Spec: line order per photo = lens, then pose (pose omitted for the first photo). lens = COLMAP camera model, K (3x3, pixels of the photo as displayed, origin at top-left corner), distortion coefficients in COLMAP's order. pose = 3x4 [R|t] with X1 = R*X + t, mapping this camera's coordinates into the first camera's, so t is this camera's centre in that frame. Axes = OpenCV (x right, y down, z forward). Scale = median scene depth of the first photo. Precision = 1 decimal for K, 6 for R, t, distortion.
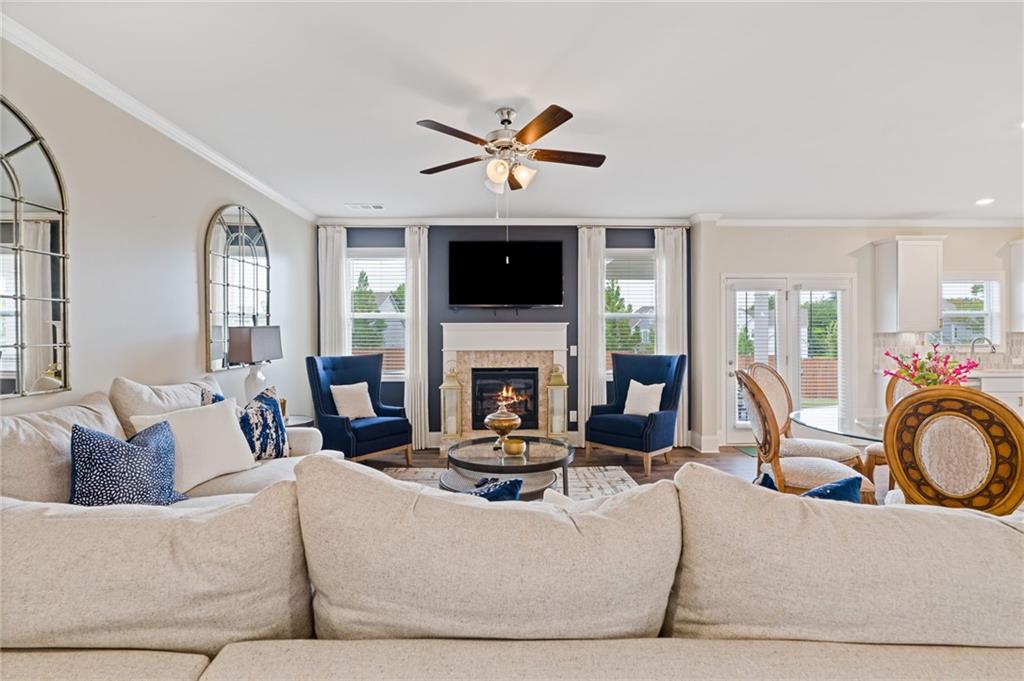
lens RADIAL K [[461.0, 0, 483.1], [0, 461.0, 337.7], [0, 0, 1]] dist [-0.002342, 0.000025]
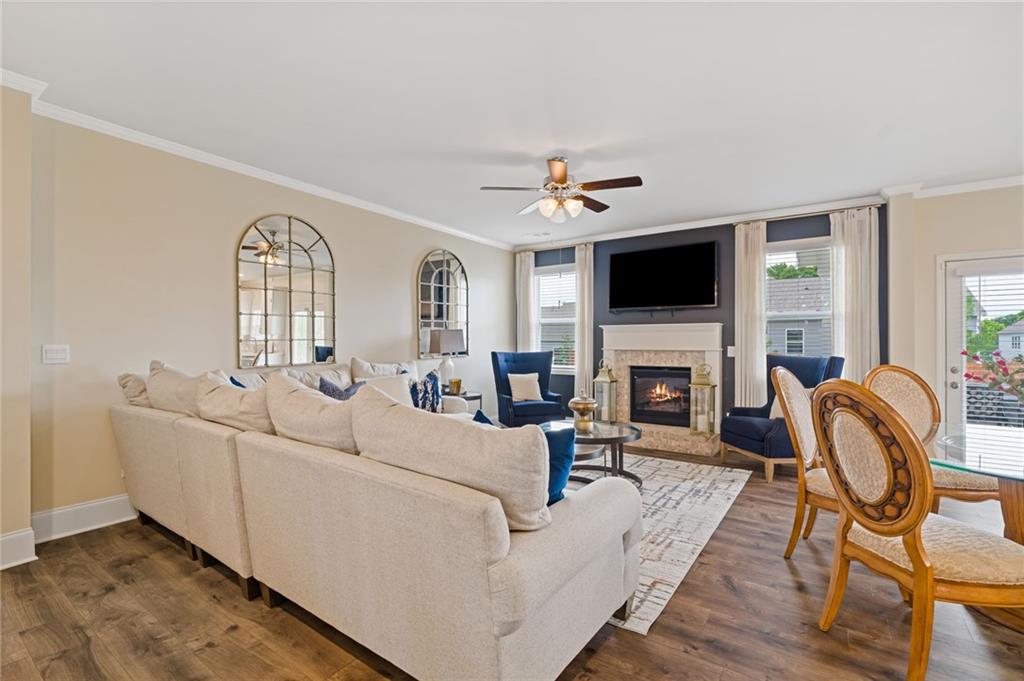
lens RADIAL K [[467.2, 0, 511.8], [0, 467.2, 339.4], [0, 0, 1]] dist [-0.000423, 0.000412]
pose [[0.807327, -0.000489, -0.590104, 0.414353], [-0.004568, 0.999965, -0.007078, 0.012197], [0.590086, 0.008410, 0.807297, -0.073440]]
